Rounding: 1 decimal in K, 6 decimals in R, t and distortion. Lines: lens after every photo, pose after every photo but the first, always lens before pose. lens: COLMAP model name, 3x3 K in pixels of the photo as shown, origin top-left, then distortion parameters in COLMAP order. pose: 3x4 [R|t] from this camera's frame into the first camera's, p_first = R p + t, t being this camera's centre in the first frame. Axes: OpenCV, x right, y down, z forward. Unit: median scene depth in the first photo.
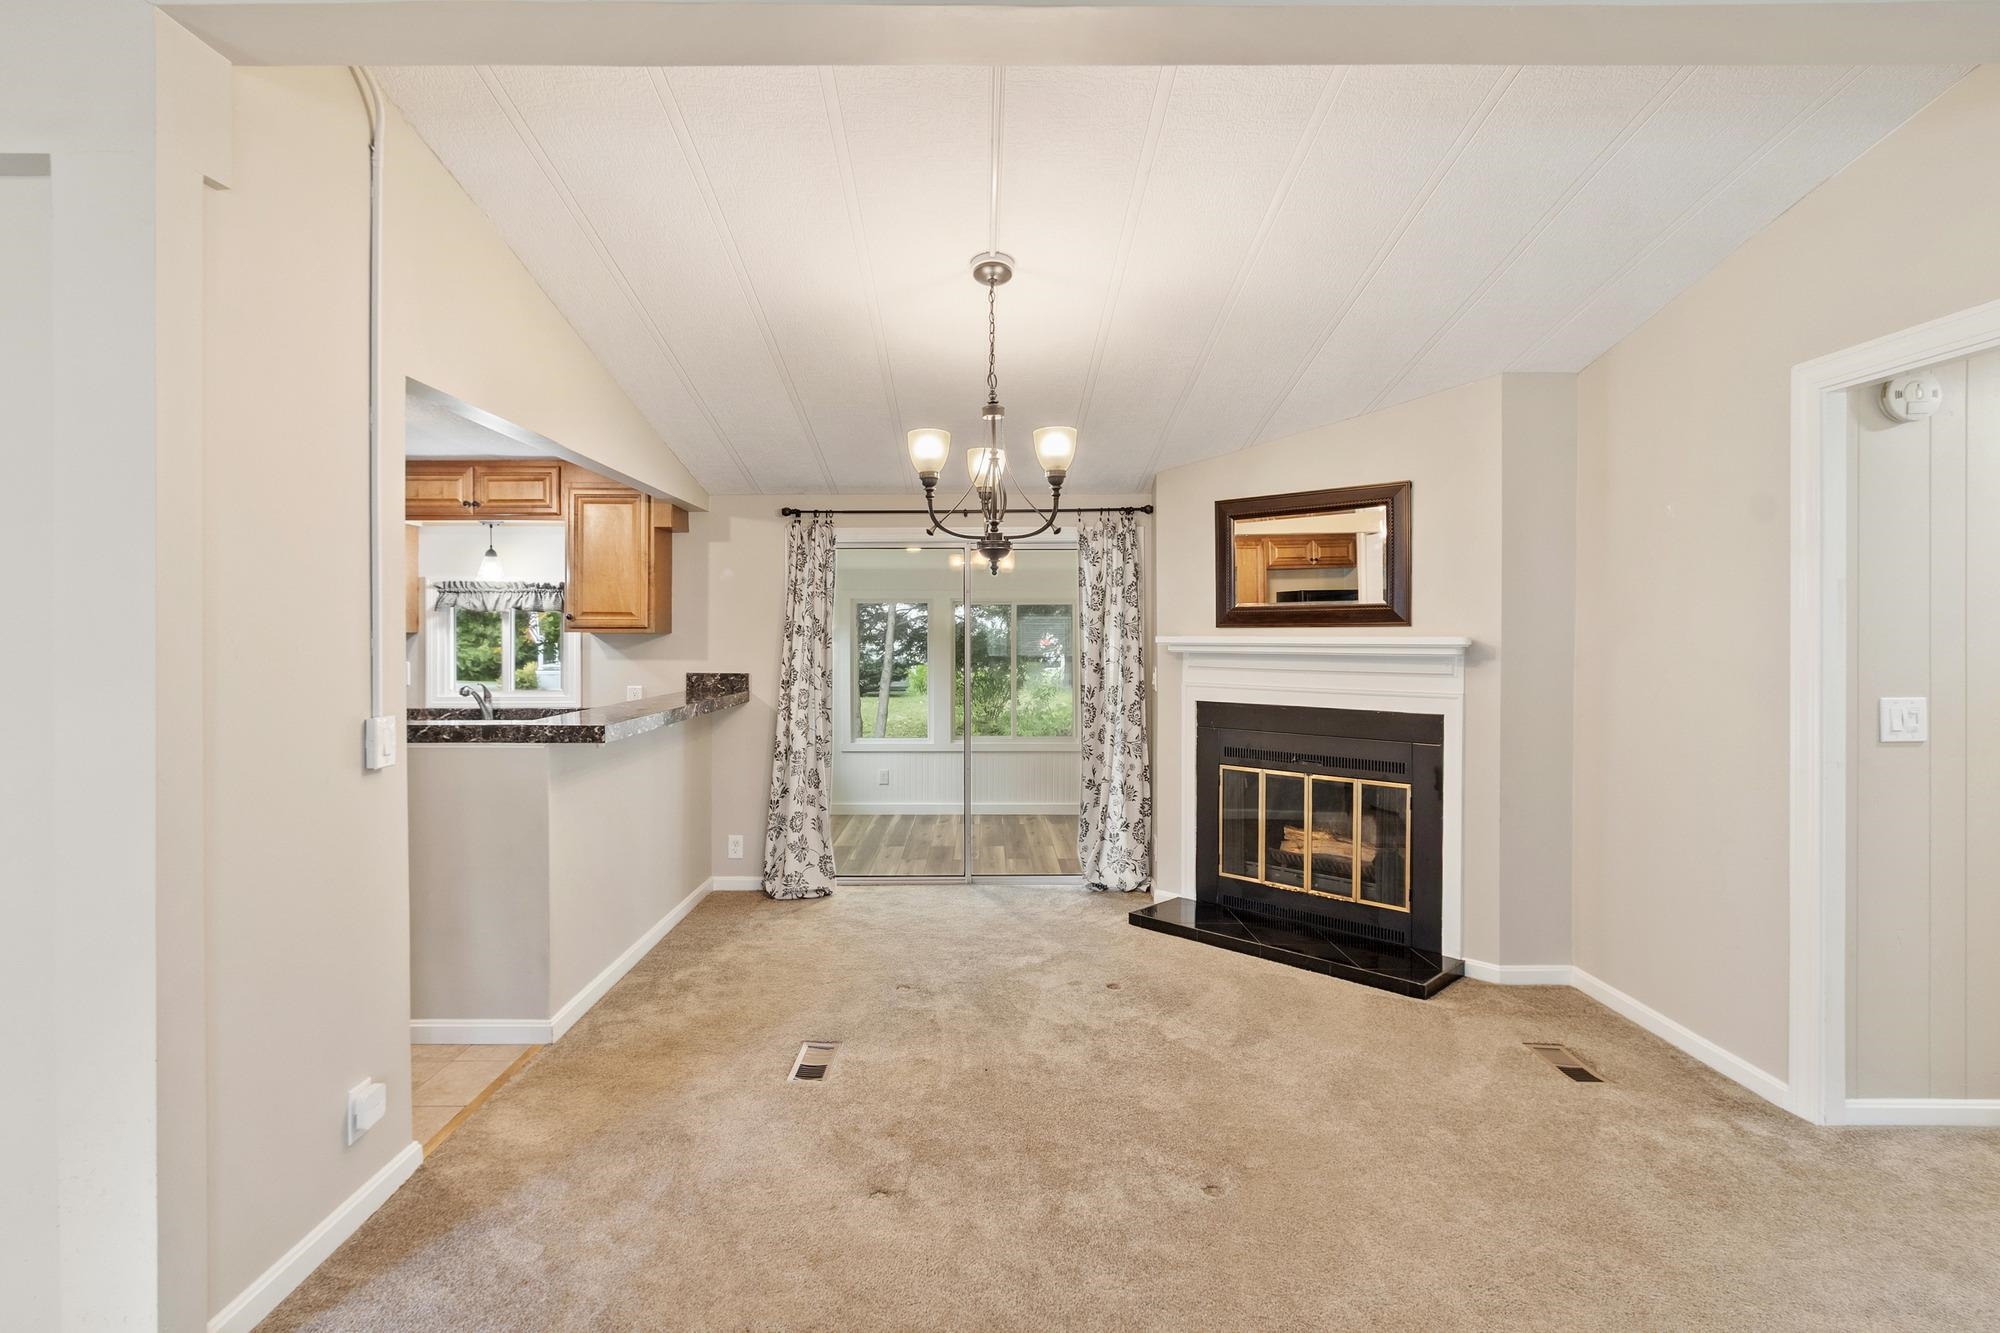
lens RADIAL K [[982.4, 0, 975.1], [0, 982.4, 639.6], [0, 0, 1]] dist [-0.002908, -0.000094]
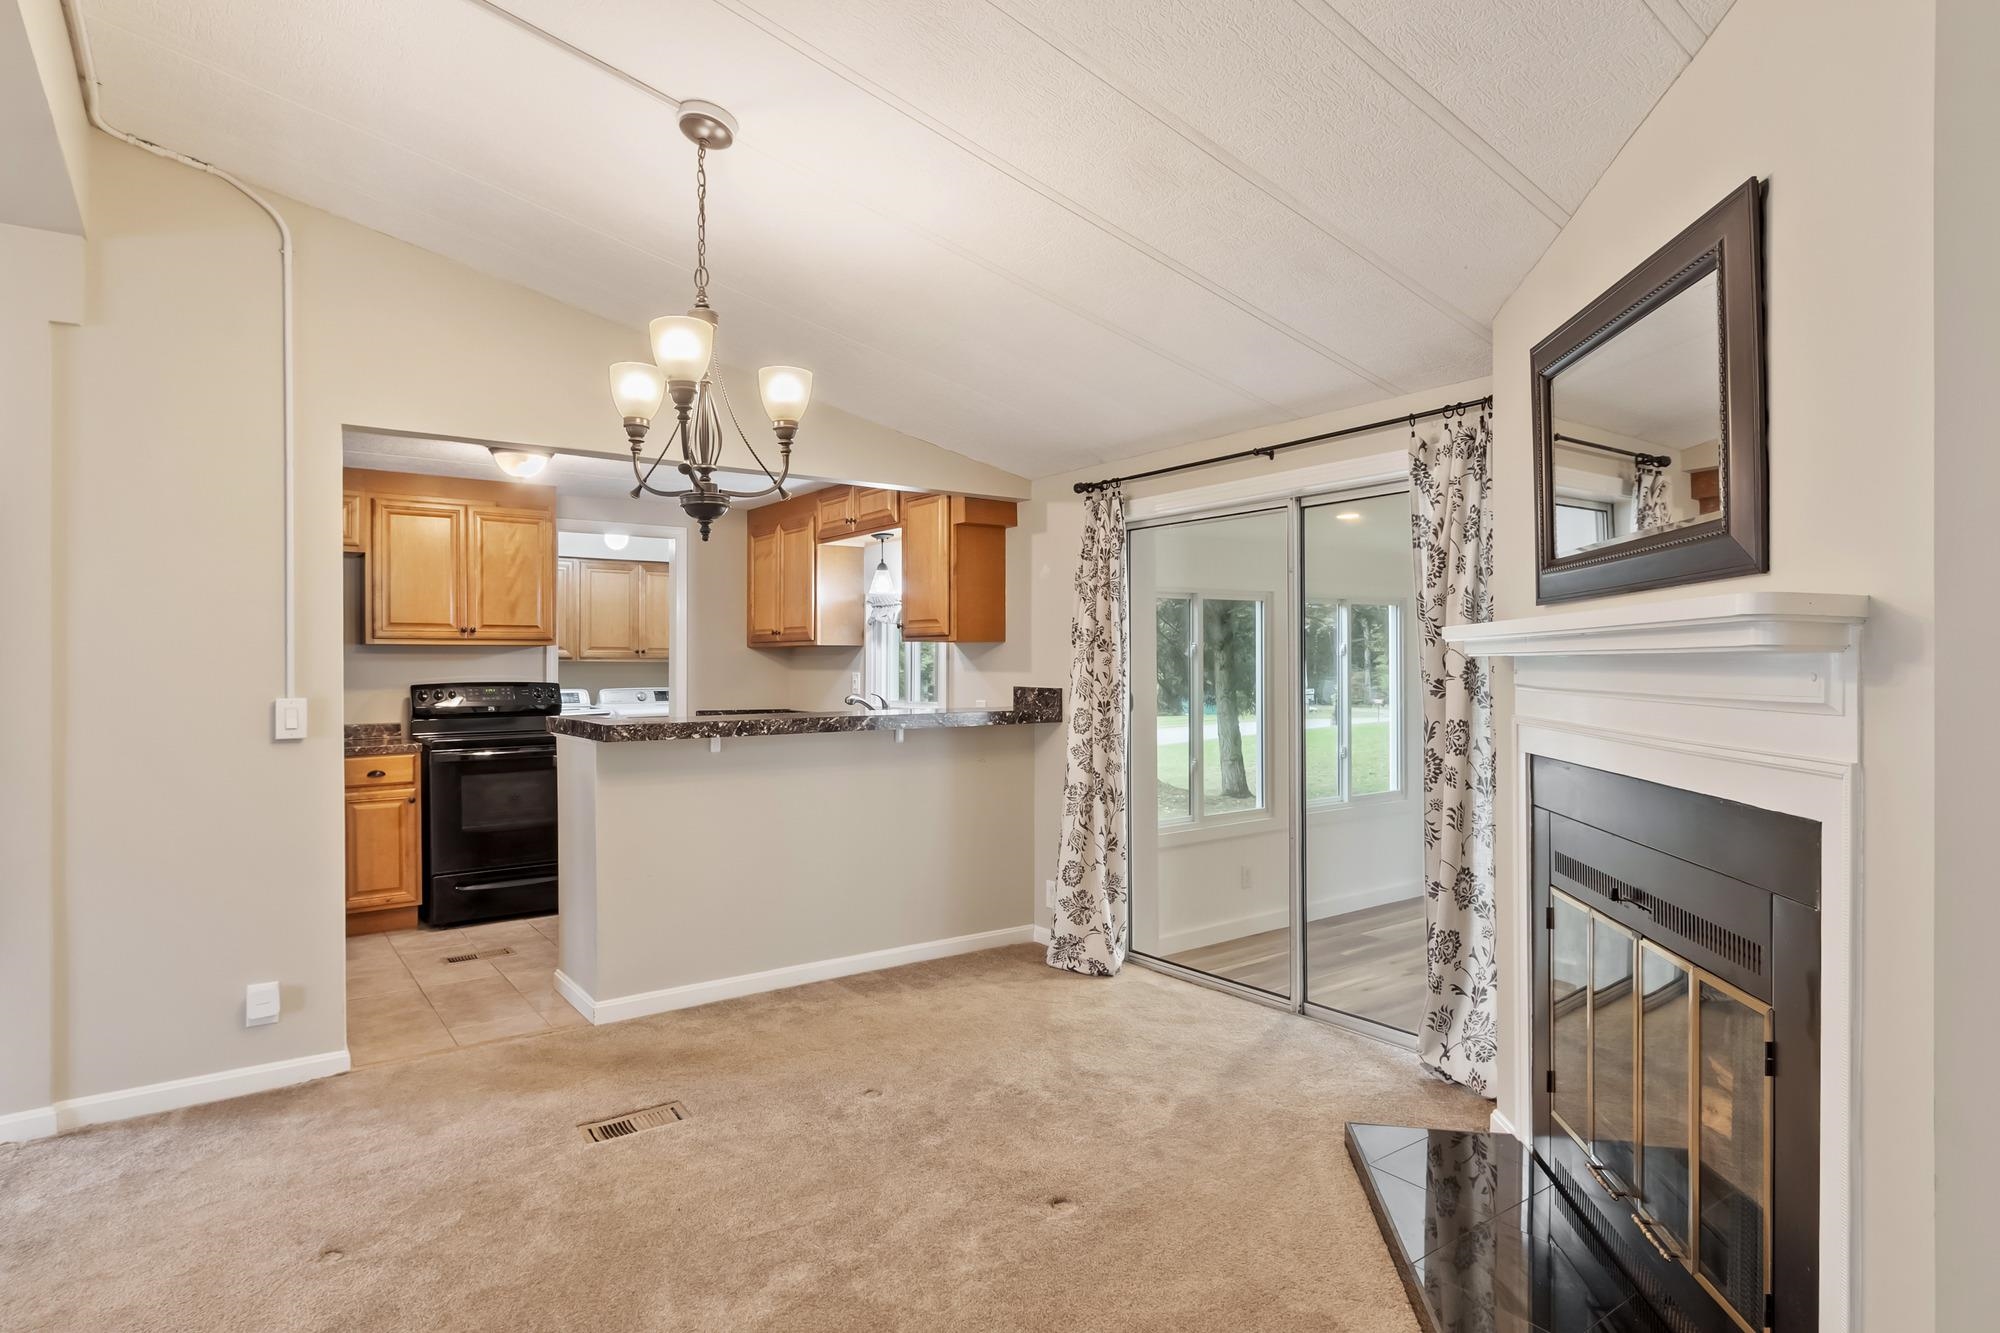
lens RADIAL K [[1074.8, 0, 972.3], [0, 1074.8, 661.8], [0, 0, 1]] dist [0.003438, 0.000316]
pose [[0.583186, -0.003666, -0.812330, 0.487287], [-0.001403, 0.999984, -0.005520, 0.017966], [0.812337, 0.004359, 0.583171, 0.428373]]
